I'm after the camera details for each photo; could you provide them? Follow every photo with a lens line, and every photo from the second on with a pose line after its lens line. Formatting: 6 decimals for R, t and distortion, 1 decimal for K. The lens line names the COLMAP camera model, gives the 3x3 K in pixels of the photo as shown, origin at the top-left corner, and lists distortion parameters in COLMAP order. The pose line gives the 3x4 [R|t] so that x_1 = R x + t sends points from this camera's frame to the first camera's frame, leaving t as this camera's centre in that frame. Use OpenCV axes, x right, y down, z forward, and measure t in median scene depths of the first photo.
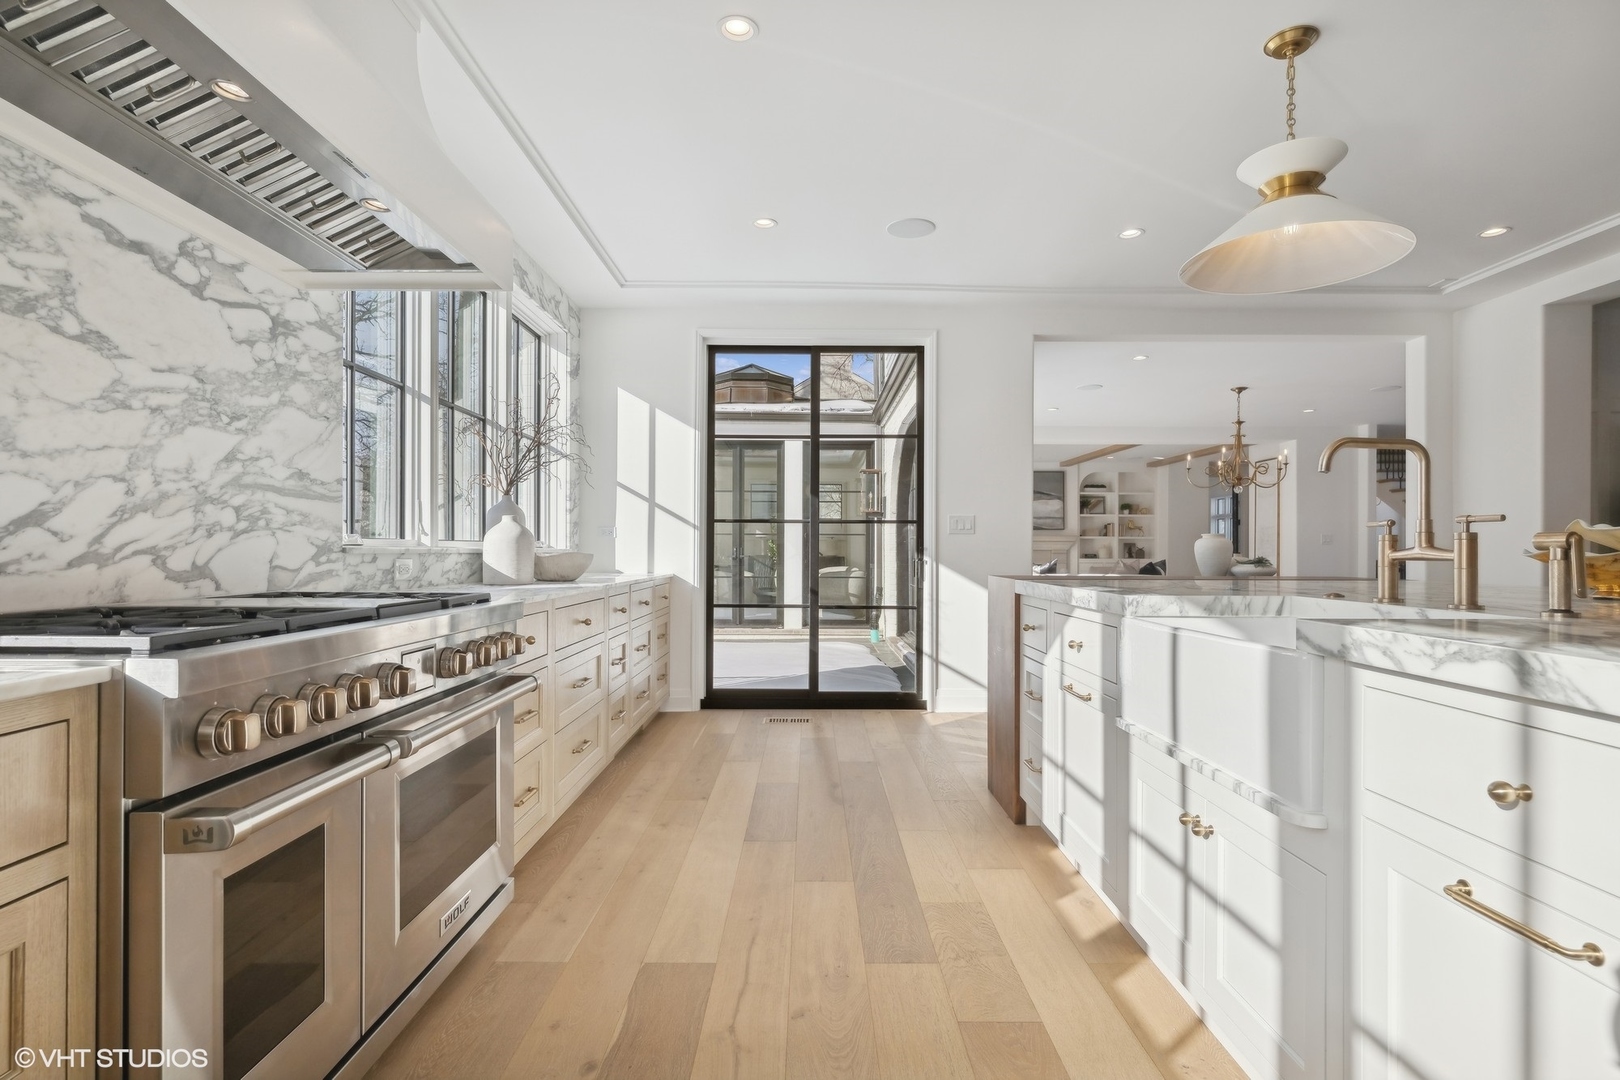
lens RADIAL K [[763.8, 0, 802.4], [0, 763.8, 555.1], [0, 0, 1]] dist [-0.015485, -0.004911]
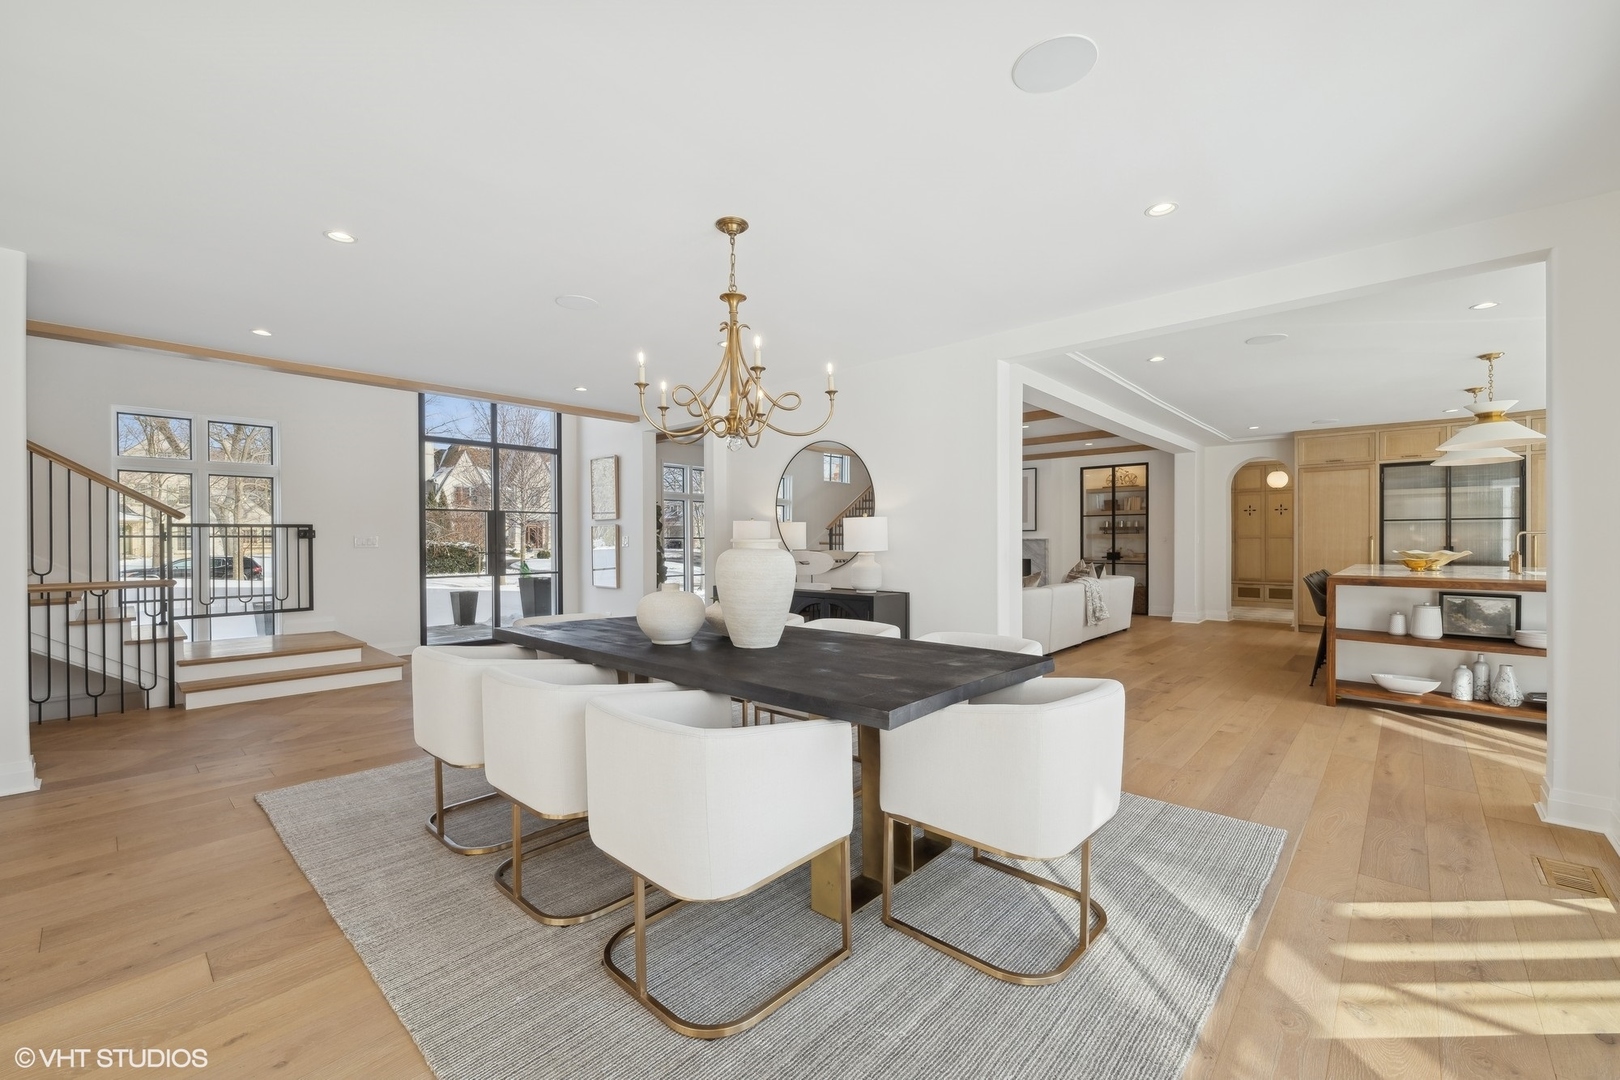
lens RADIAL K [[674.8, 0, 799.2], [0, 674.8, 542.3], [0, 0, 1]] dist [-0.001909, 0.000689]
pose [[-0.747826, -0.001924, 0.663892, 1.025444], [0.004170, 0.999962, 0.007595, -0.105947], [-0.663882, 0.008448, -0.747789, 4.902414]]
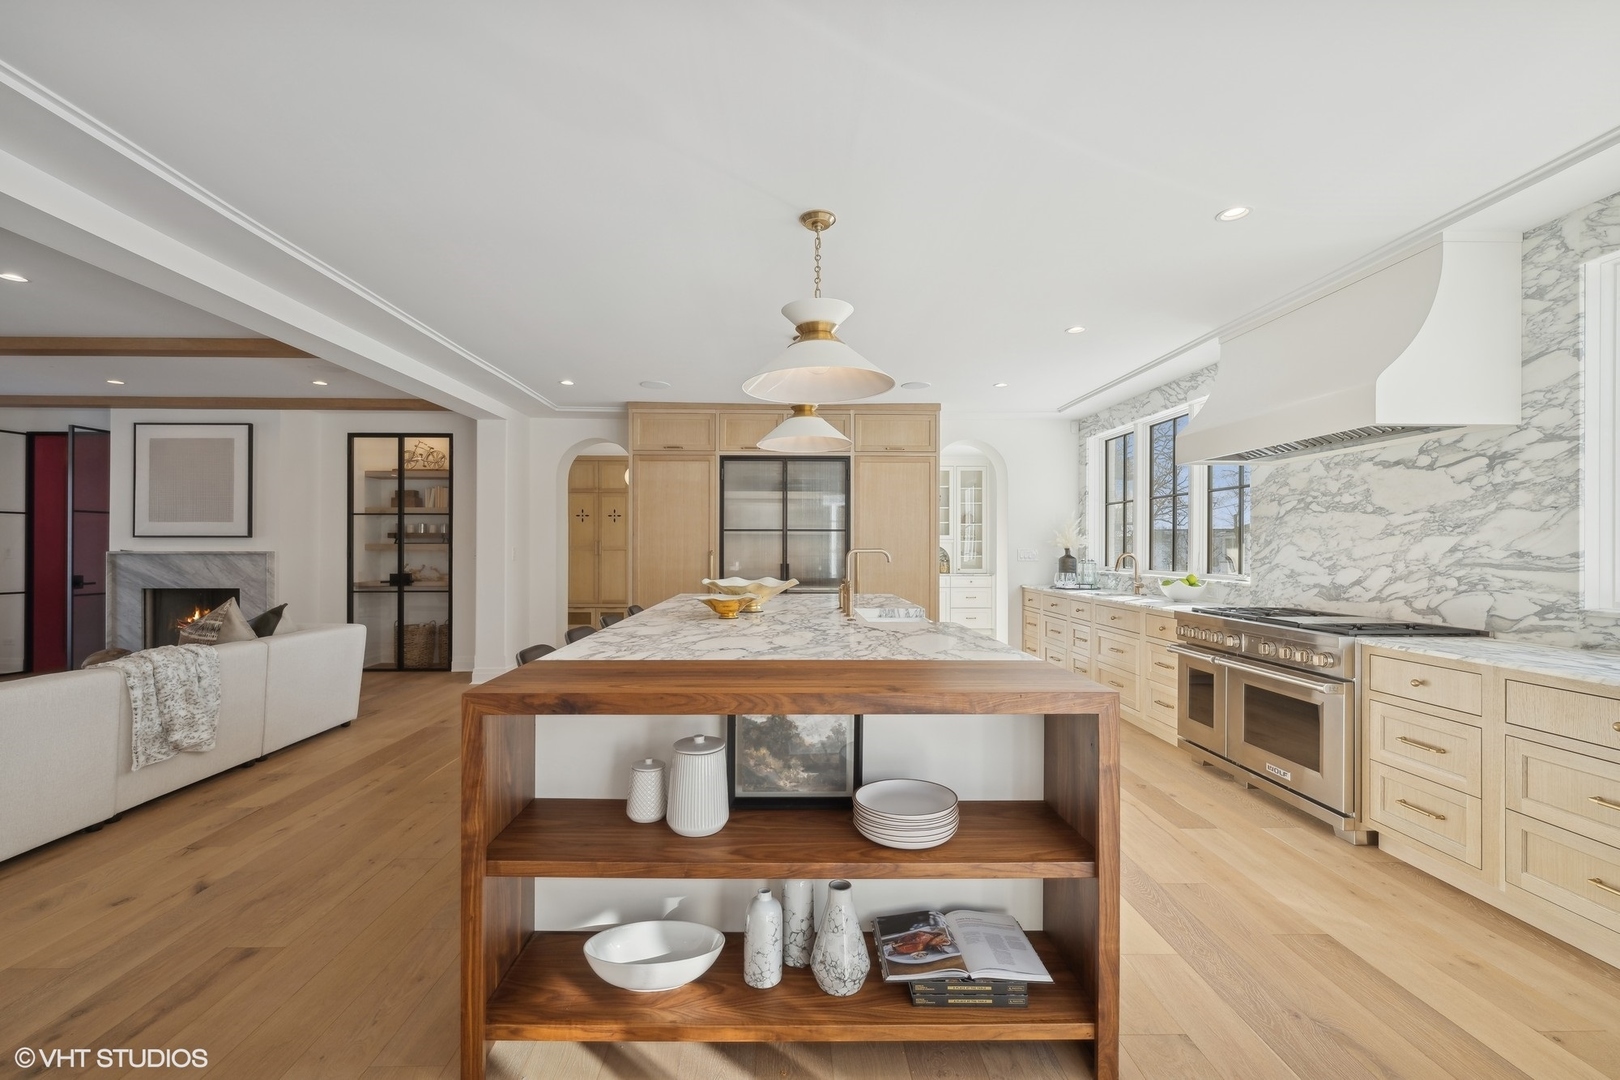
lens RADIAL K [[674.8, 0, 793.3], [0, 674.8, 546.4], [0, 0, 1]] dist [-0.001909, 0.000689]
pose [[-0.999641, -0.004505, -0.026423, 0.839266], [-0.004650, 0.999974, 0.005457, -0.137322], [0.026398, 0.005578, -0.999636, 2.533599]]
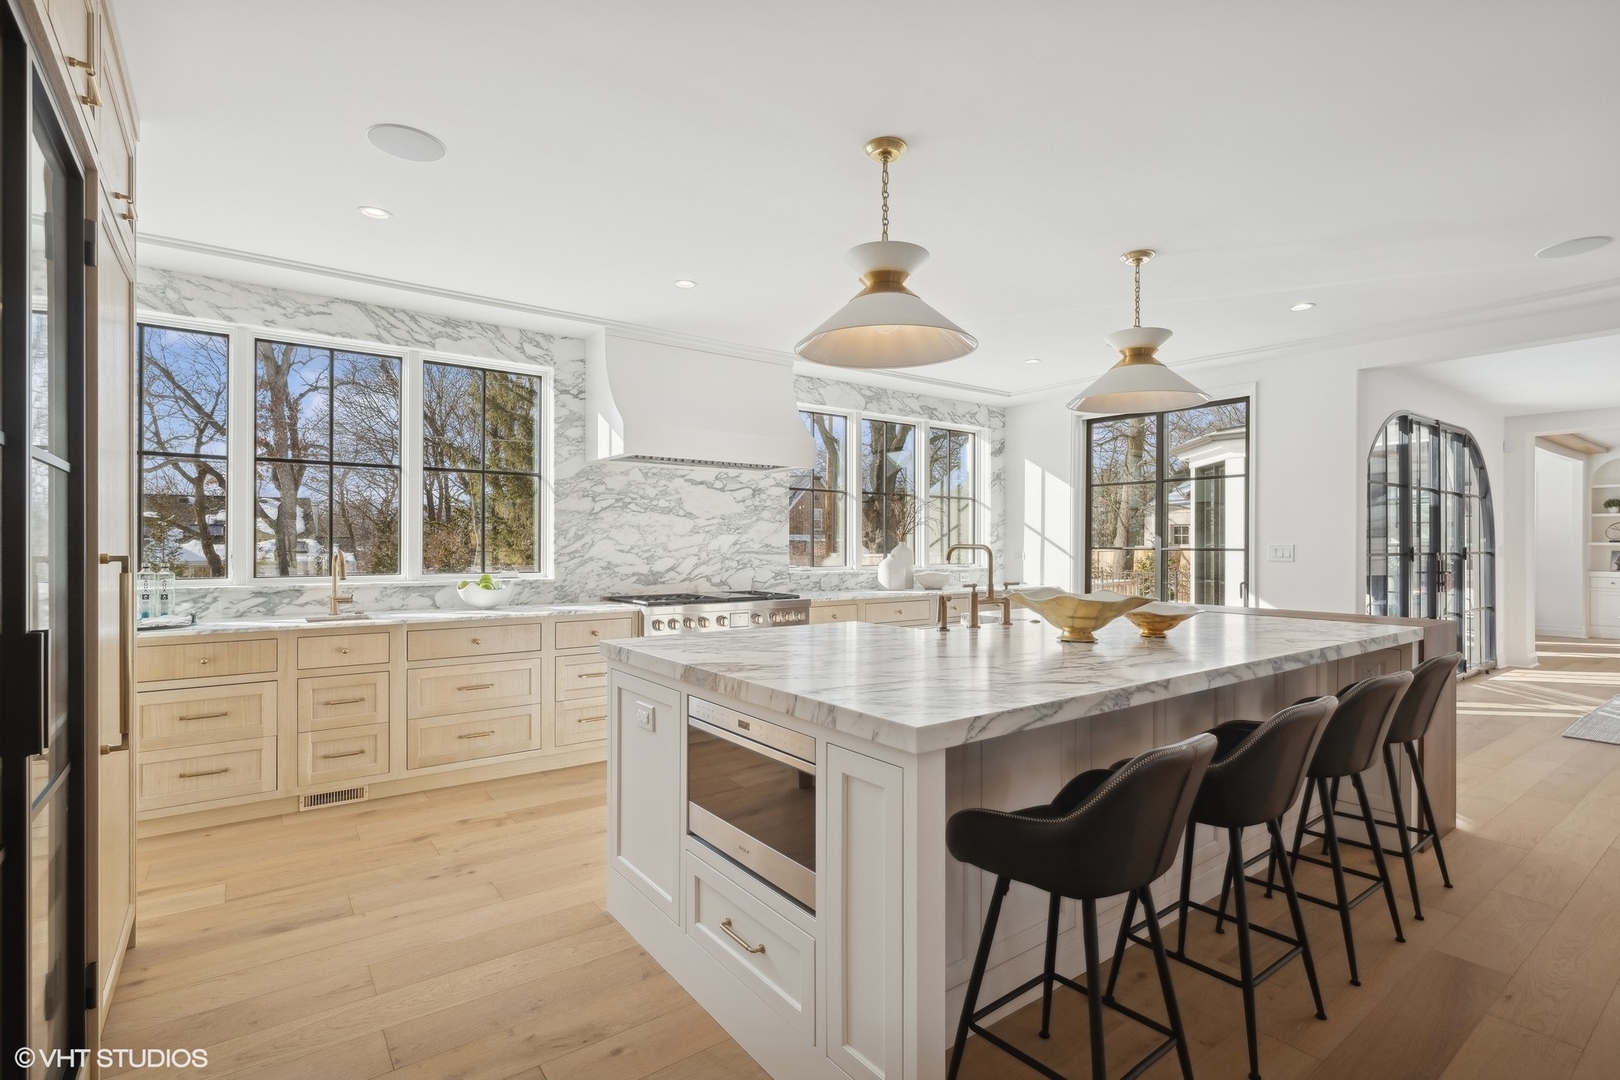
lens RADIAL K [[763.8, 0, 802.8], [0, 763.8, 546.0], [0, 0, 1]] dist [-0.015485, -0.004911]
pose [[0.598852, 0.000852, -0.800859, 1.699360], [-0.005982, 0.999976, -0.003409, -0.109985], [0.800837, 0.006832, 0.598843, -0.522351]]
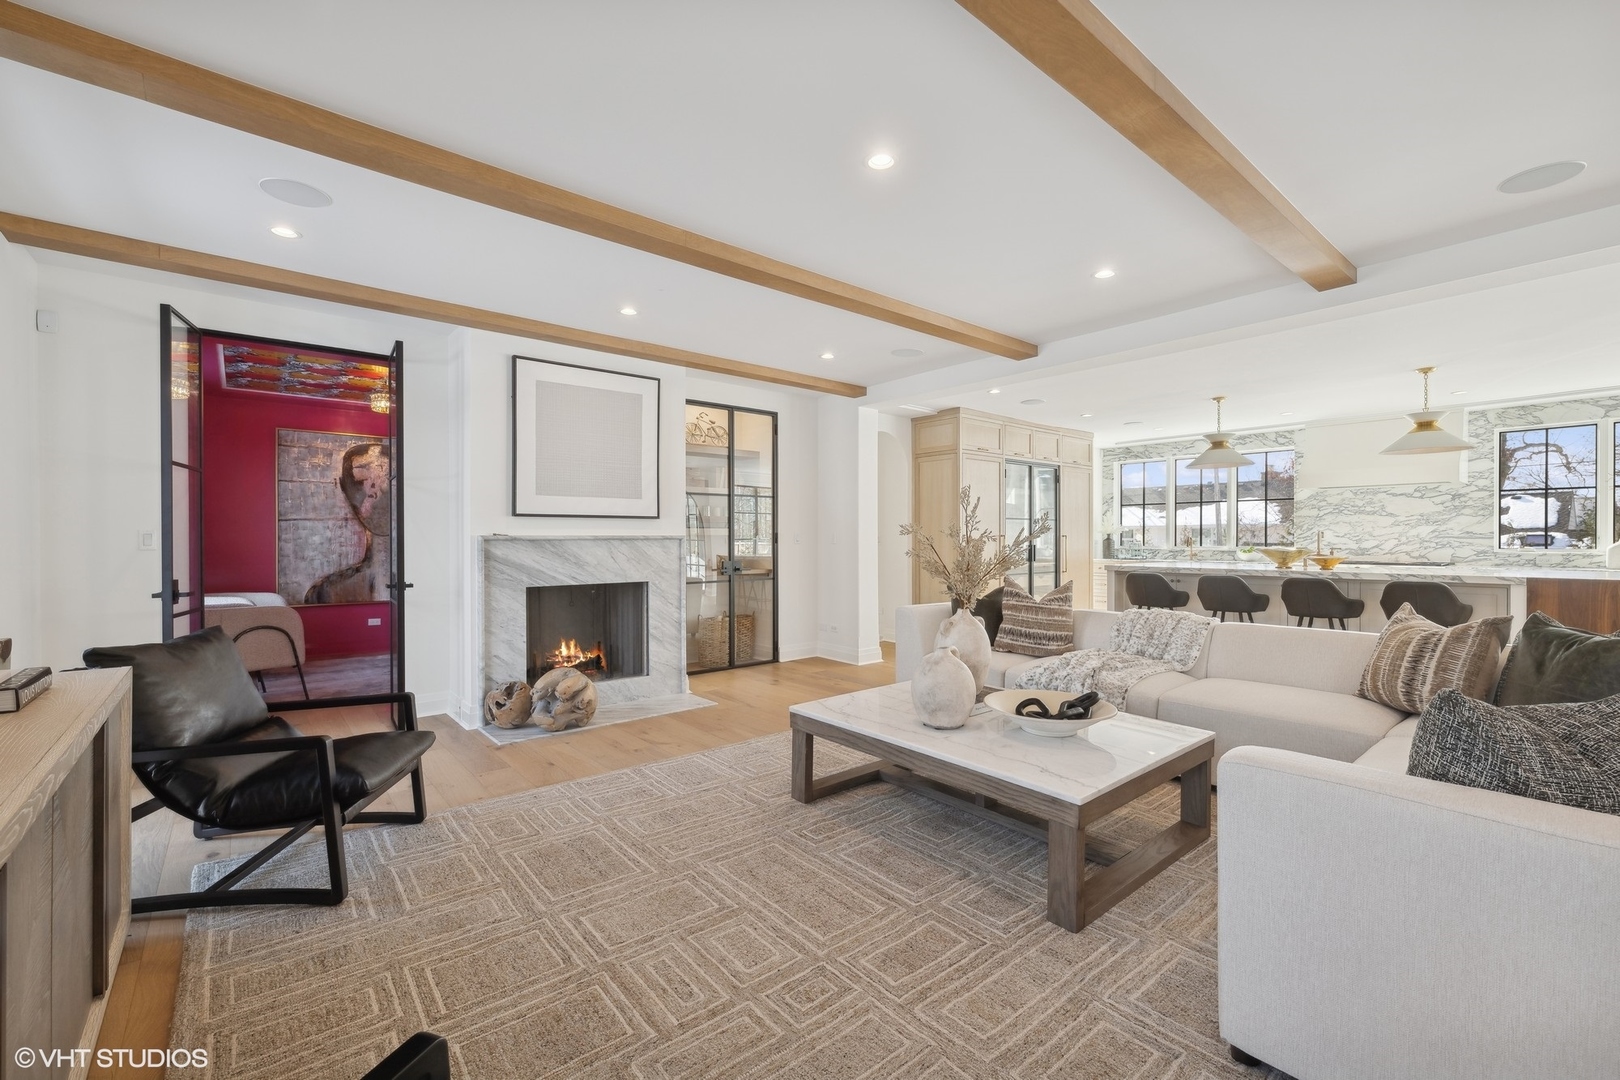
lens RADIAL K [[674.8, 0, 809.9], [0, 674.8, 544.4], [0, 0, 1]] dist [-0.001909, 0.000689]
pose [[-0.762564, 0.005052, -0.646894, 4.587198], [-0.004263, 0.999909, 0.012834, -0.086504], [0.646899, 0.012545, -0.762472, 1.640212]]
